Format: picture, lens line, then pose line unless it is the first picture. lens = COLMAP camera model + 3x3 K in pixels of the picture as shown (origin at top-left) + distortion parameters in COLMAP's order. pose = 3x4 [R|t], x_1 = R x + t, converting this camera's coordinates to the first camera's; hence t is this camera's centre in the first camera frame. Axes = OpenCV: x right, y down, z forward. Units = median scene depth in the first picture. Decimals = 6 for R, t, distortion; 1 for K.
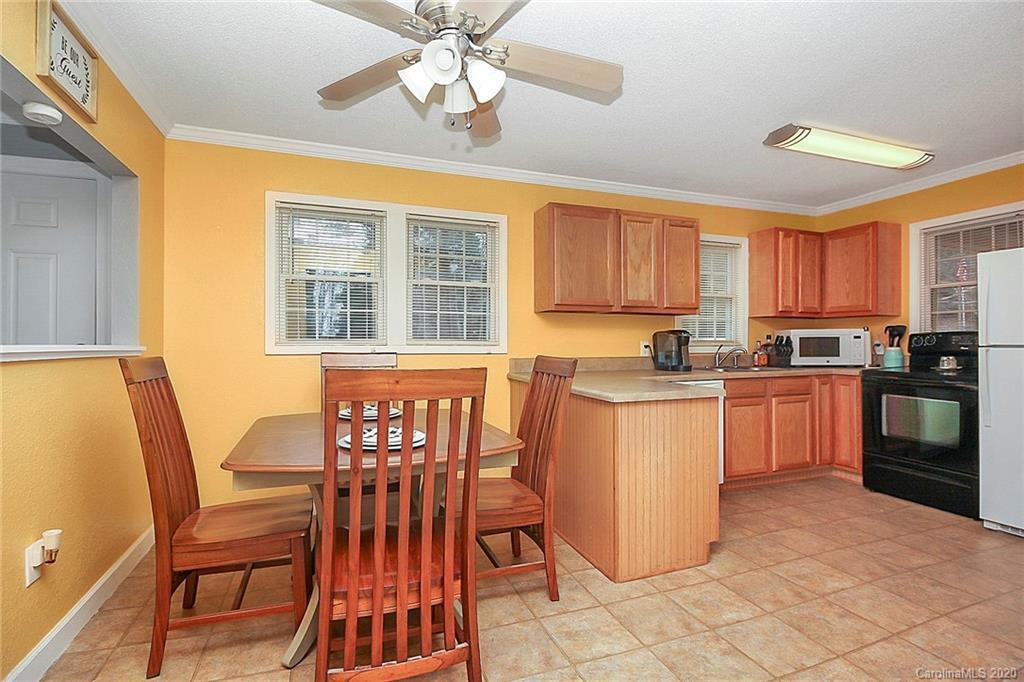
lens RADIAL K [[485.7, 0, 500.2], [0, 485.7, 341.0], [0, 0, 1]] dist [-0.005295, -0.007471]
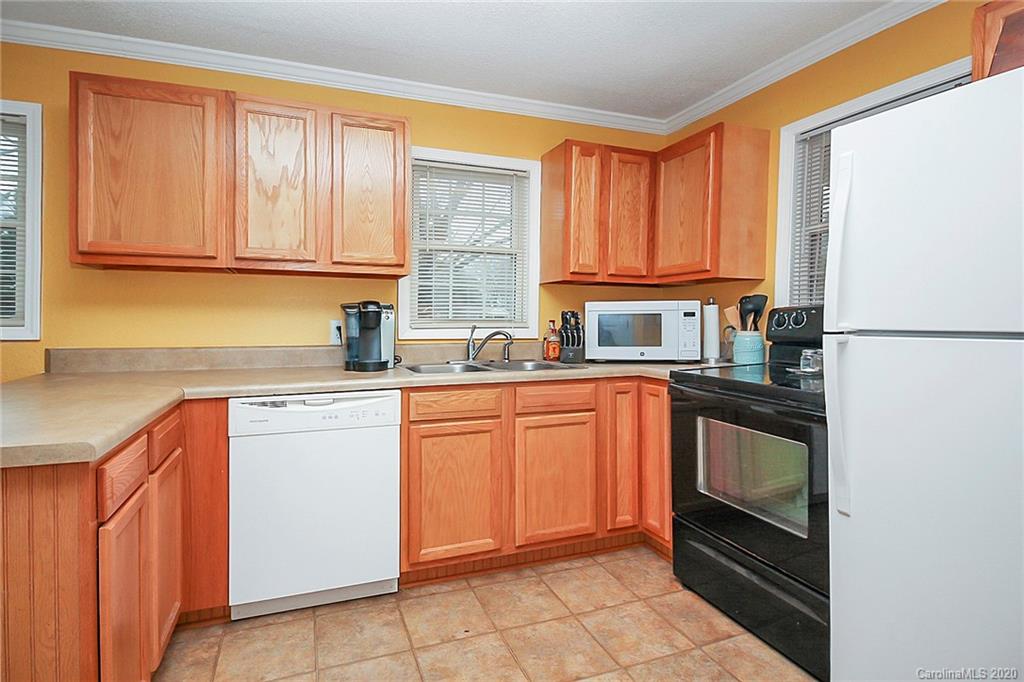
lens RADIAL K [[496.3, 0, 492.8], [0, 496.3, 304.7], [0, 0, 1]] dist [-0.012648, -0.003916]
pose [[0.999985, 0.004849, 0.002646, 0.487084], [-0.004789, 0.999748, -0.021913, -0.005273], [-0.002752, 0.021900, 0.999756, 0.369924]]
